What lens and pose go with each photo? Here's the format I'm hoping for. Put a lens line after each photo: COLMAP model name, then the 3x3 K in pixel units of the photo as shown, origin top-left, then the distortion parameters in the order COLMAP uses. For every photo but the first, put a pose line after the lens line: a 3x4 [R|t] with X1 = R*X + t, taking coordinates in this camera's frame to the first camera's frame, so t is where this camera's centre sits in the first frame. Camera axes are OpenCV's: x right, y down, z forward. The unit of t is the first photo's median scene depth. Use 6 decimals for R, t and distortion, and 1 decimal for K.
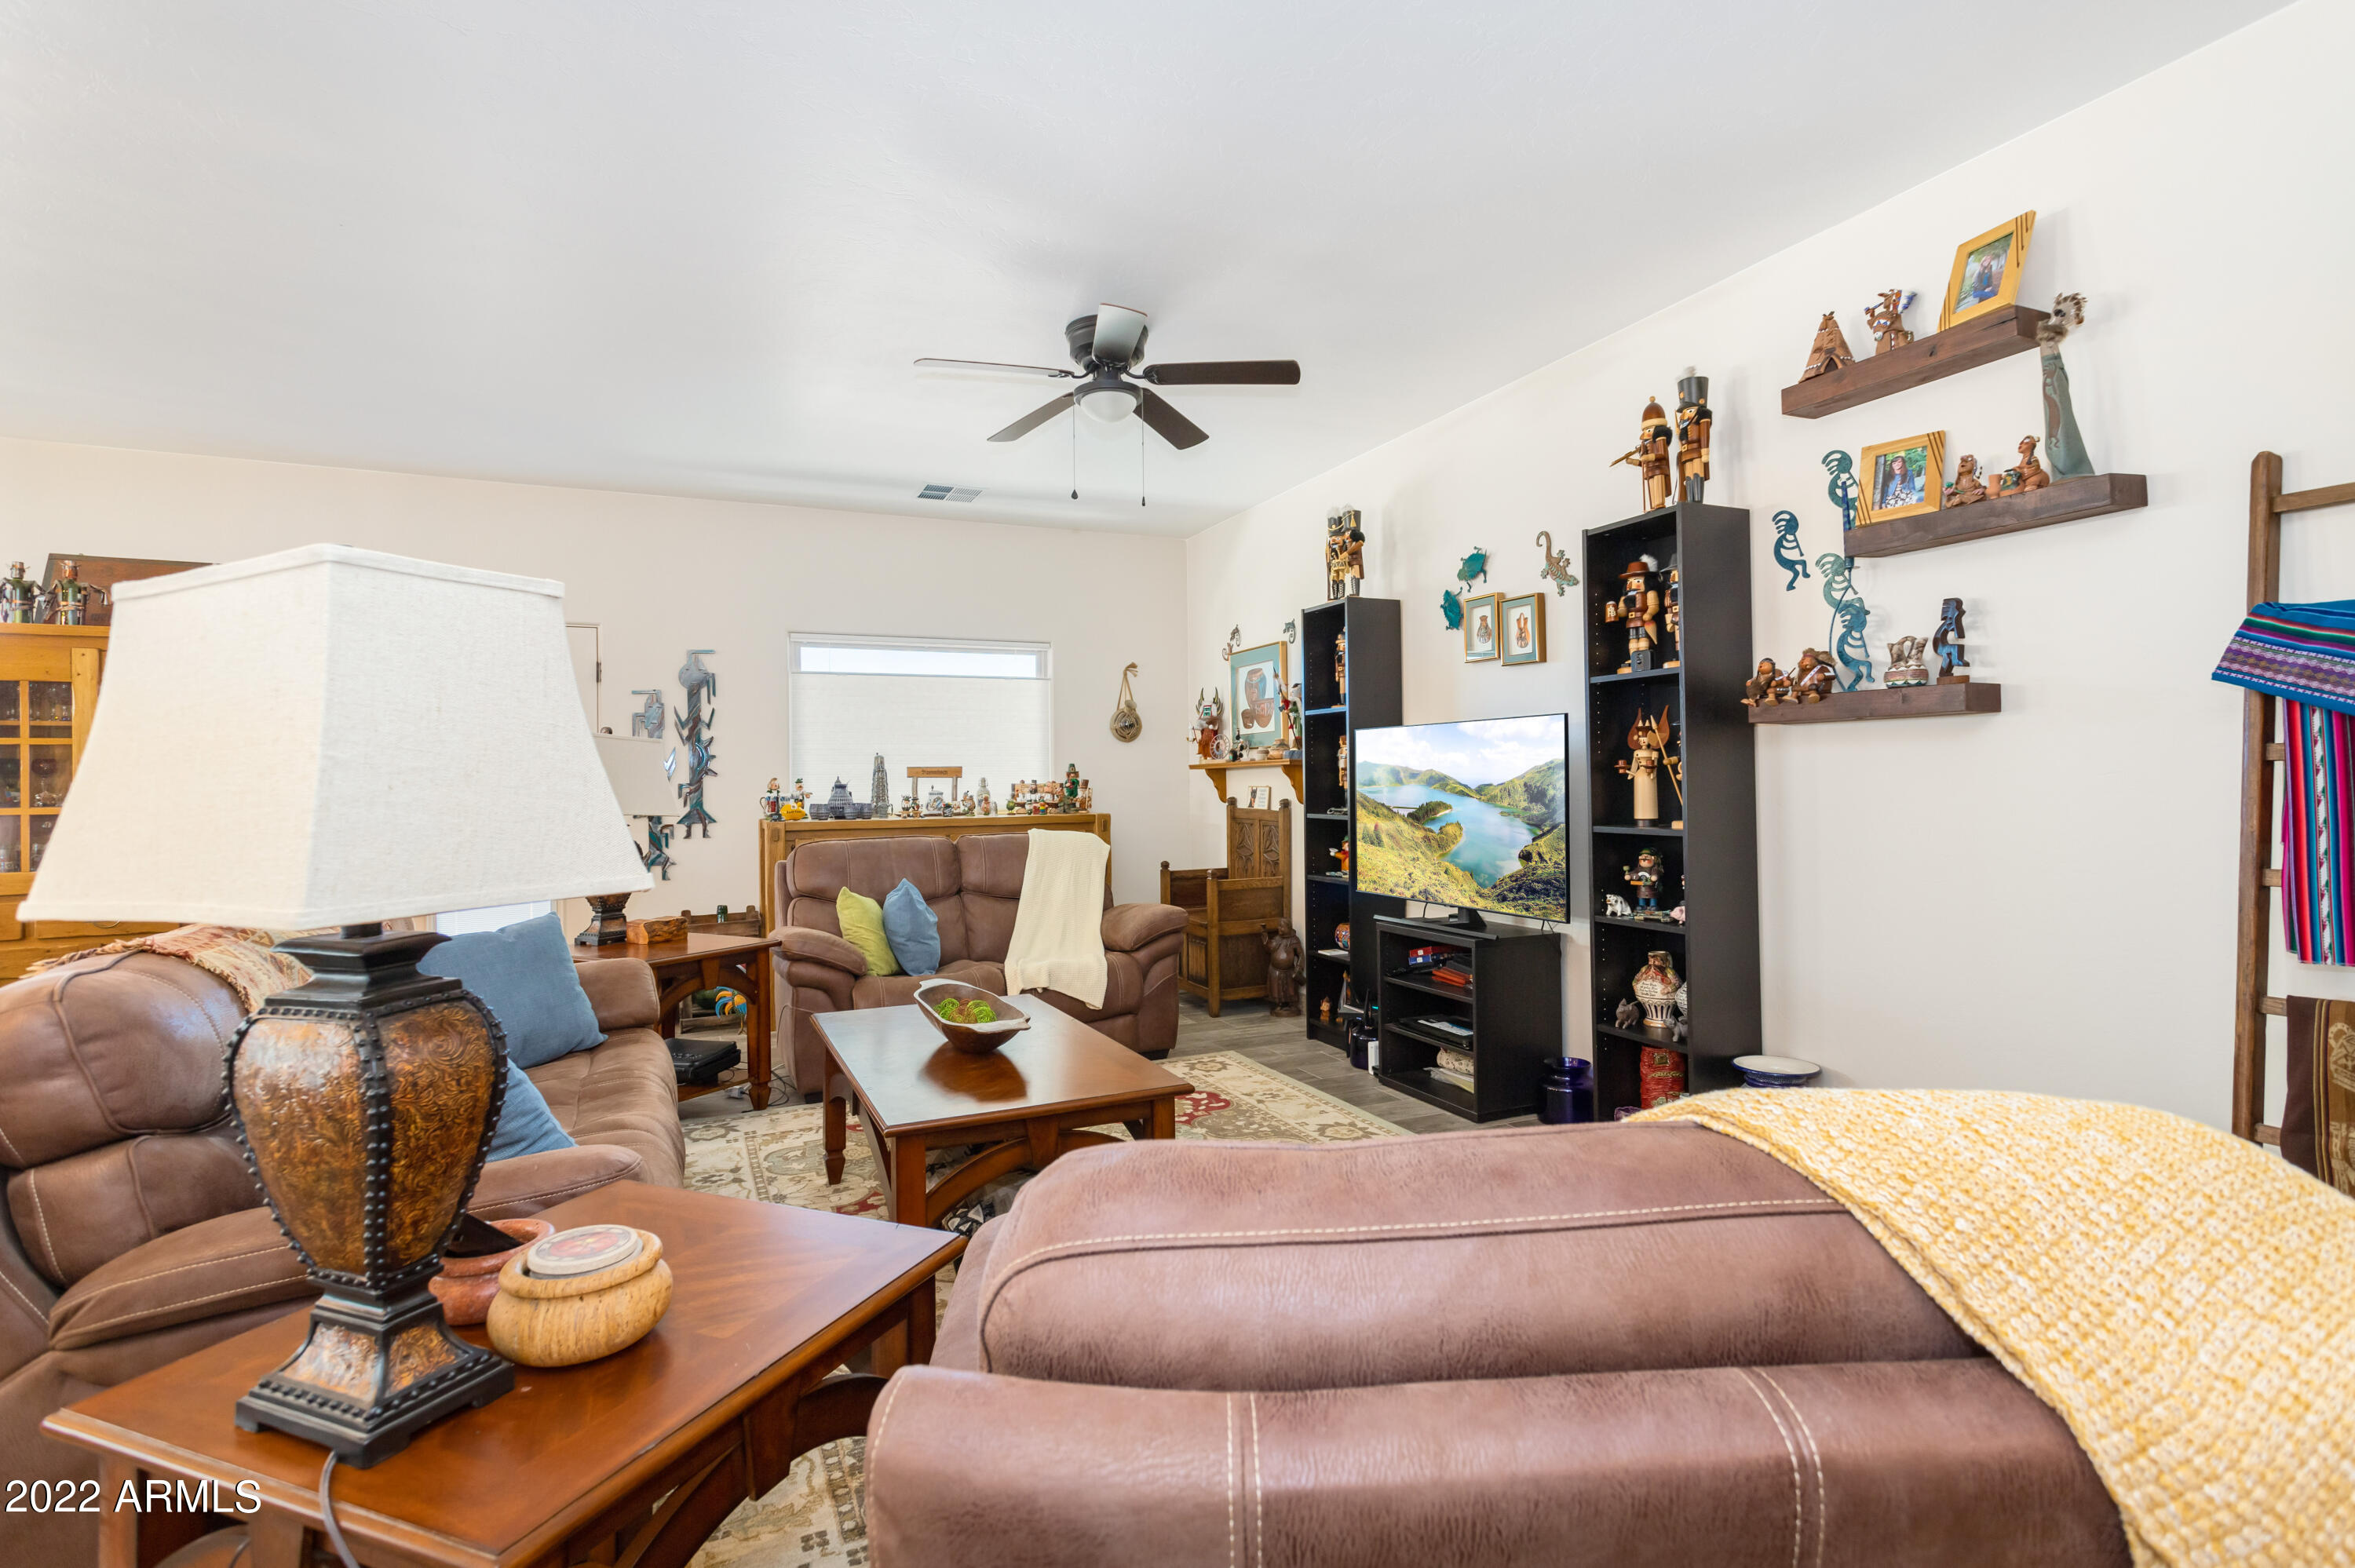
lens RADIAL K [[1115.1, 0, 1184.5], [0, 1115.1, 771.8], [0, 0, 1]] dist [0.002710, 0.000405]
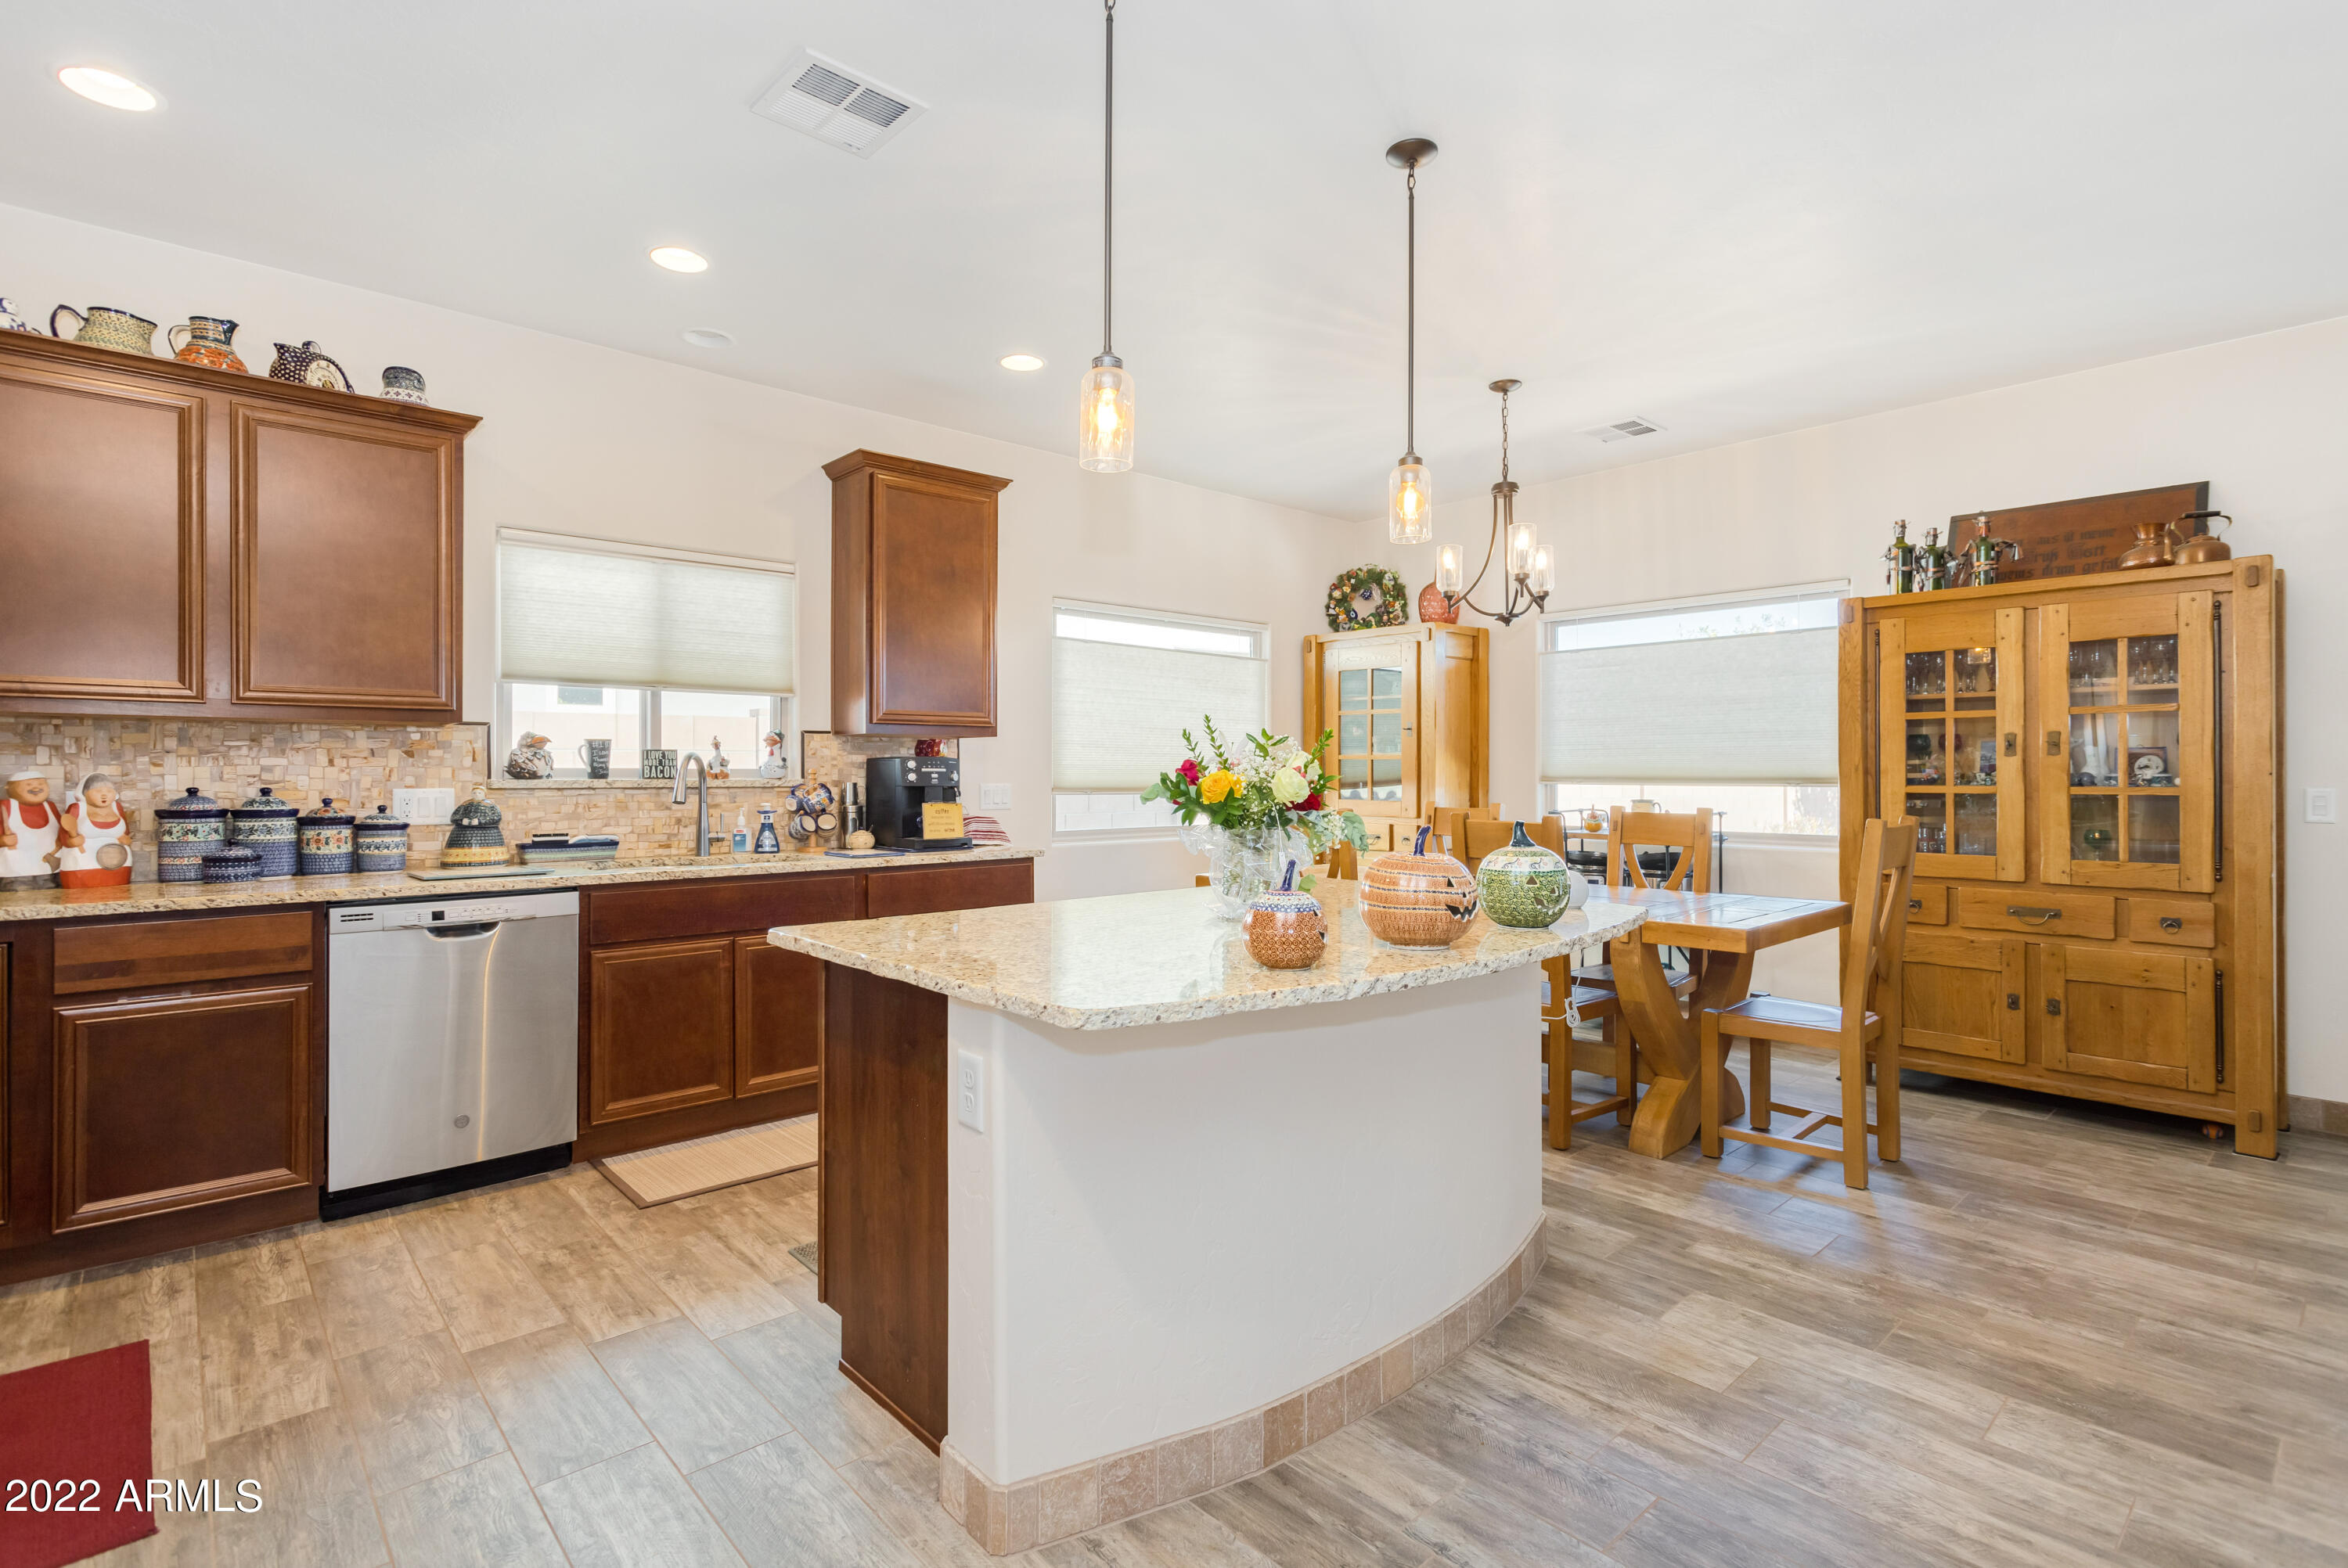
lens RADIAL K [[1129.0, 0, 1191.3], [0, 1129.0, 771.4], [0, 0, 1]] dist [0.007196, 0.000600]
pose [[0.318102, 0.009298, -0.948011, -0.255451], [0.003554, 0.999933, 0.011000, 0.005479], [0.948050, -0.006868, 0.318048, 0.072660]]
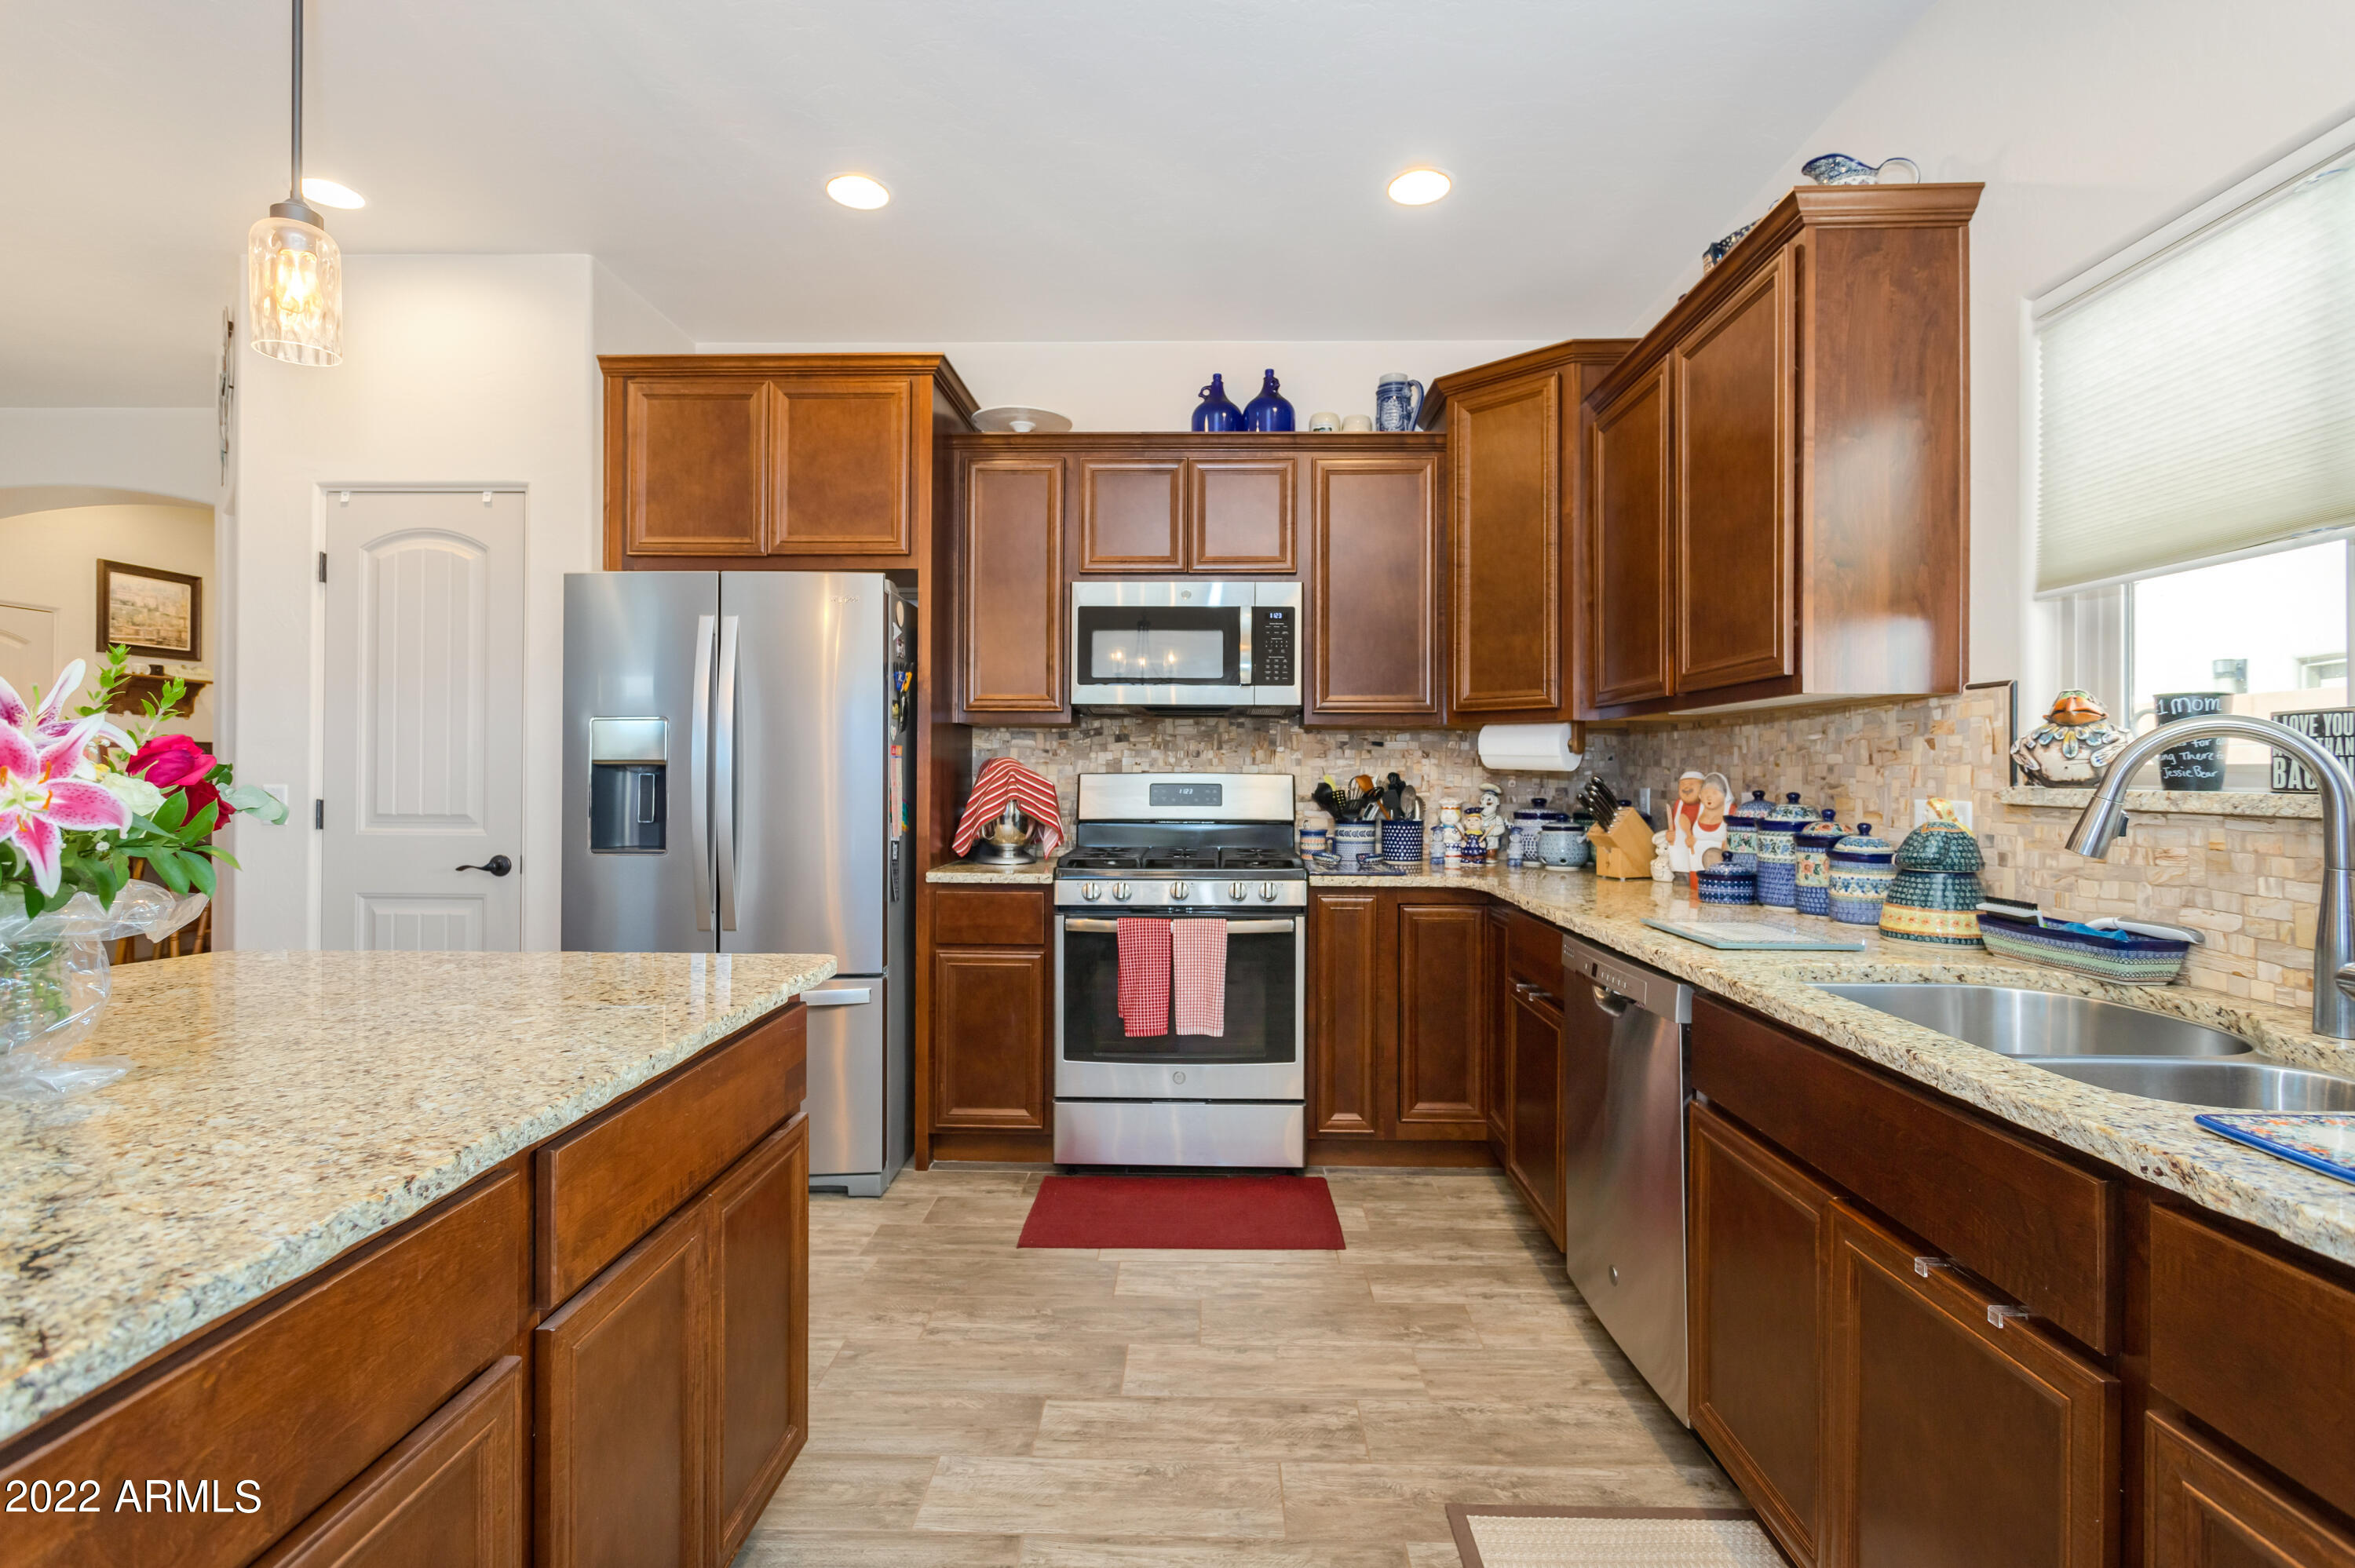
lens RADIAL K [[1115.1, 0, 1184.5], [0, 1115.1, 771.8], [0, 0, 1]] dist [0.002710, 0.000405]
pose [[-0.903929, 0.004918, 0.427655, -0.919673], [0.000535, 0.999946, -0.010370, 0.014634], [-0.427682, -0.009145, -0.903883, 0.313443]]
